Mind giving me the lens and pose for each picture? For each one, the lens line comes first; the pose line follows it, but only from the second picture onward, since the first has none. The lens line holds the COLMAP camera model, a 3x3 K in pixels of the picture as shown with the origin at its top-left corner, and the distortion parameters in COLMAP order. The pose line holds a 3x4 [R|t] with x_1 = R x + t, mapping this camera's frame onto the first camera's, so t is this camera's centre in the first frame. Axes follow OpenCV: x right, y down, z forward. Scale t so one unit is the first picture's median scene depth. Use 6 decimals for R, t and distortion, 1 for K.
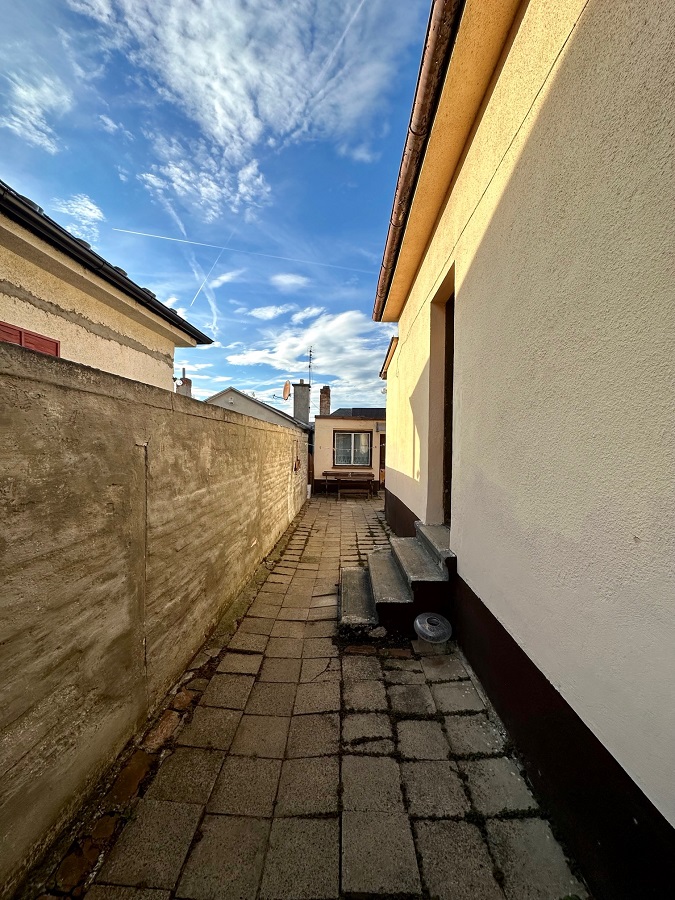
lens RADIAL K [[358.9, 0, 336.8], [0, 358.9, 448.6], [0, 0, 1]] dist [-0.003205, 0.000620]
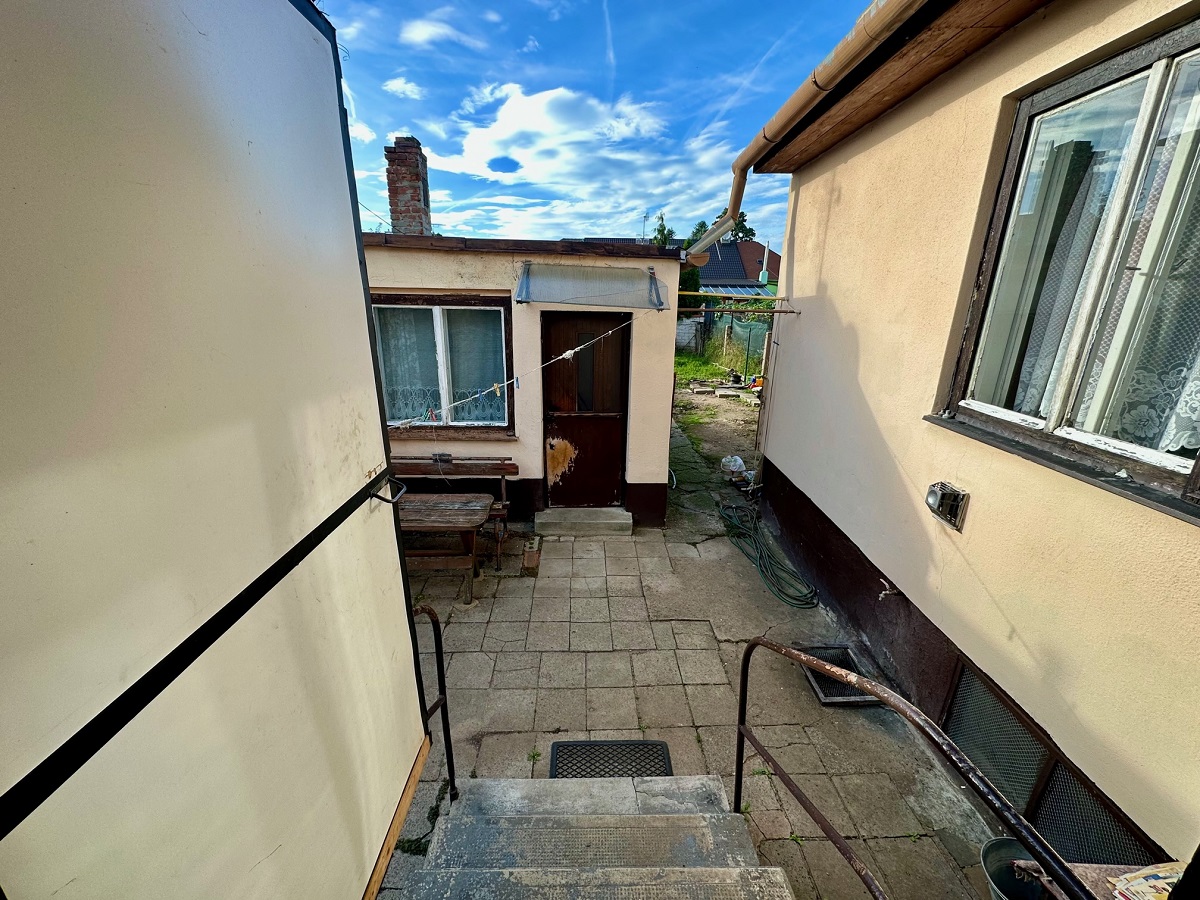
lens RADIAL K [[478.5, 0, 598.6], [0, 478.5, 449.2], [0, 0, 1]] dist [-0.003205, 0.000620]
pose [[0.998772, -0.008108, 0.048866, 0.586563], [-0.006685, 0.955429, 0.295146, -0.191379], [-0.049081, -0.295111, 0.954202, 2.588443]]
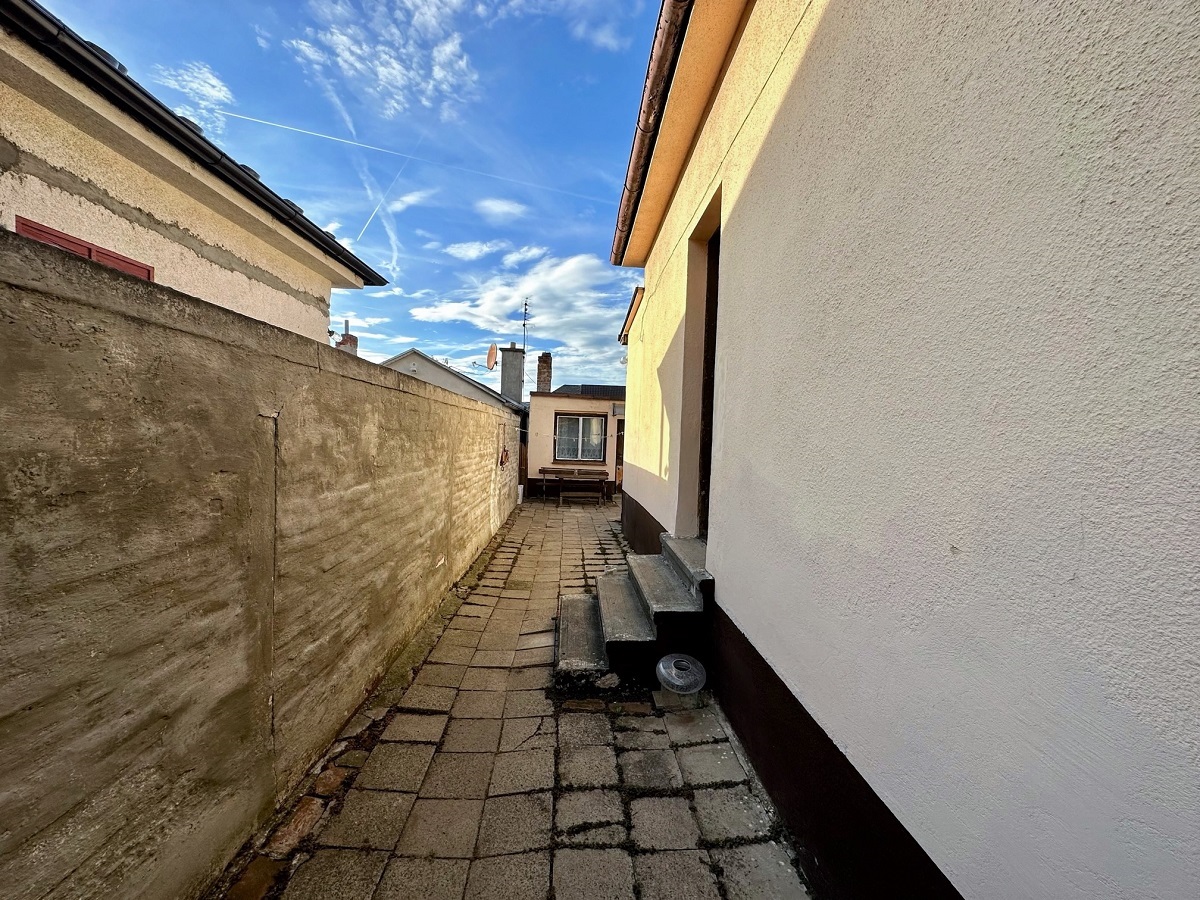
lens RADIAL K [[478.5, 0, 598.6], [0, 478.5, 449.2], [0, 0, 1]] dist [-0.003205, 0.000620]
pose [[0.996552, 0.019688, 0.080603, 0.006957], [-0.021288, 0.999592, 0.019039, 0.017319], [-0.080195, -0.020689, 0.996564, 0.031106]]
